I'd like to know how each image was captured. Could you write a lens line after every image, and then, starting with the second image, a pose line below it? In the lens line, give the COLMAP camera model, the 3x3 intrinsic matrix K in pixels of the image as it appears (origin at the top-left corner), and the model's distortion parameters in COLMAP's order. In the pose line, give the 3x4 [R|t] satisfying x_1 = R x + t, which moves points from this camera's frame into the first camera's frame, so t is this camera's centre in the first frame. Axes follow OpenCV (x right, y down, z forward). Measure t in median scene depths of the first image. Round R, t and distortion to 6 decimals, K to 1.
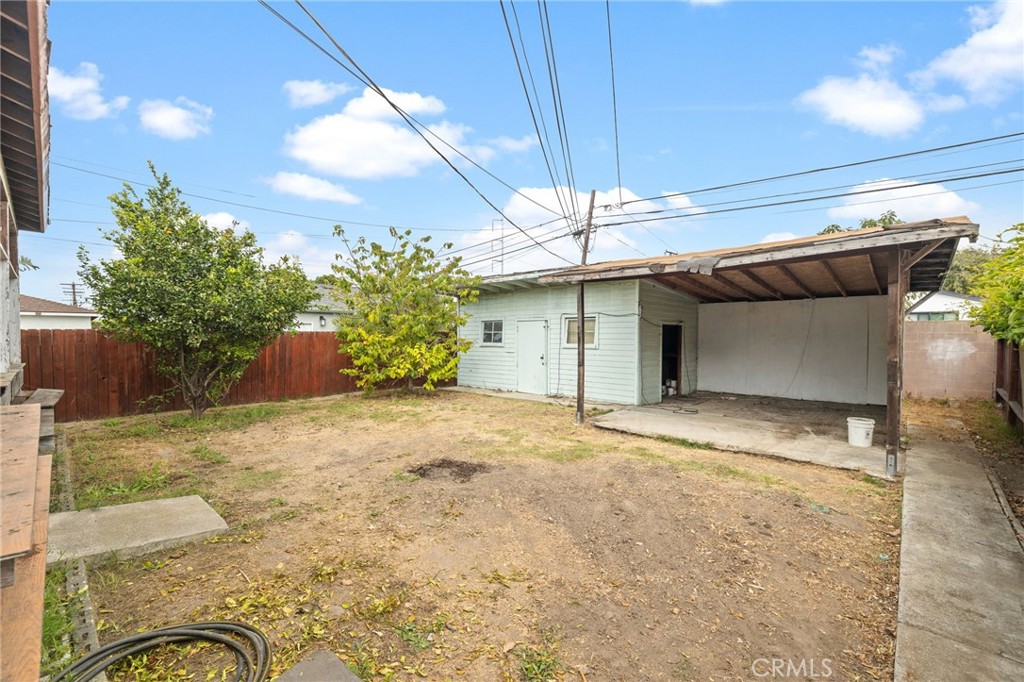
lens RADIAL K [[431.2, 0, 511.7], [0, 431.2, 340.7], [0, 0, 1]] dist [0.002701, -0.000574]
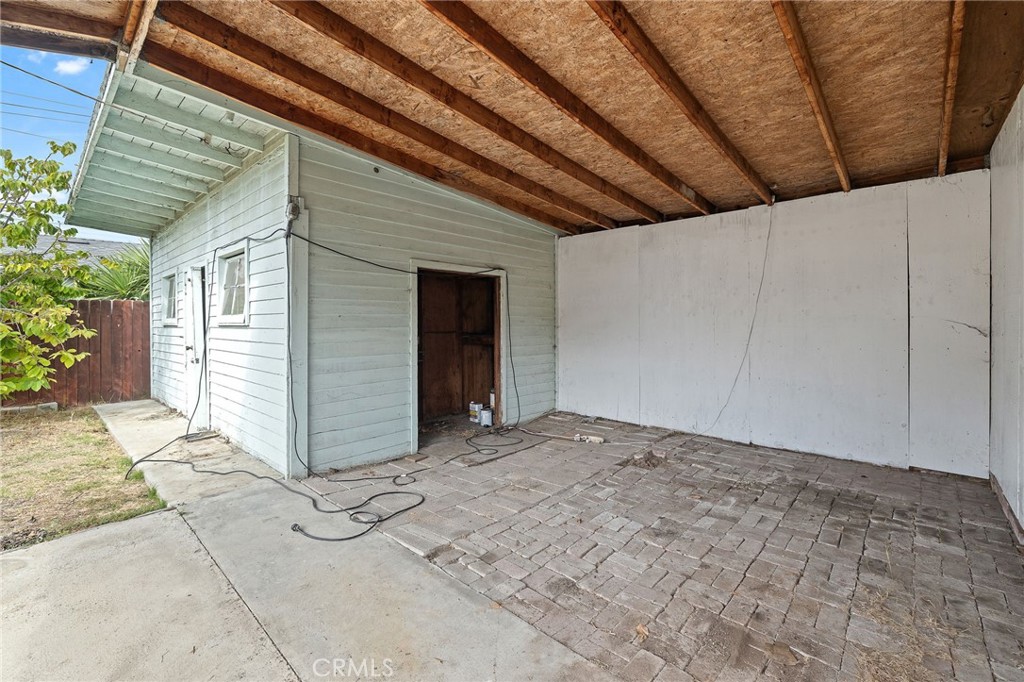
lens RADIAL K [[431.2, 0, 514.1], [0, 431.2, 325.0], [0, 0, 1]] dist [0.002701, -0.000574]
pose [[0.999982, -0.001625, -0.005719, 0.430926], [0.001615, 0.999997, -0.001684, 0.017908], [0.005722, 0.001675, 0.999982, 0.559359]]
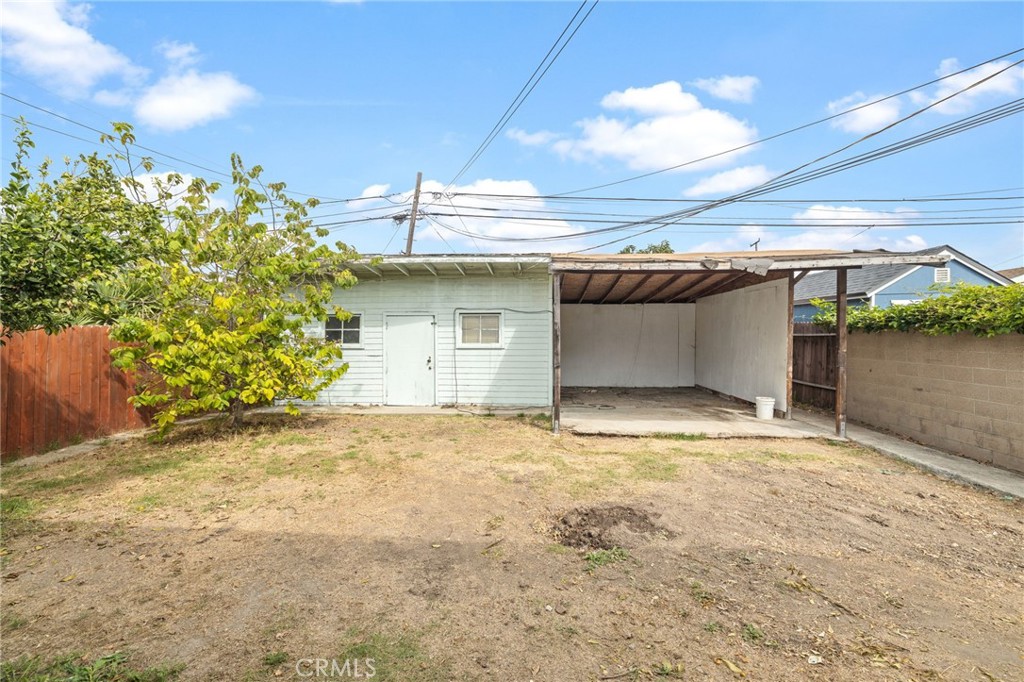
lens RADIAL K [[431.2, 0, 510.0], [0, 431.2, 339.8], [0, 0, 1]] dist [0.002701, -0.000574]
pose [[0.779838, -0.008103, 0.625929, -0.337756], [0.009561, 0.999954, 0.001033, -0.000052], [-0.625908, 0.005179, 0.779879, 0.270335]]
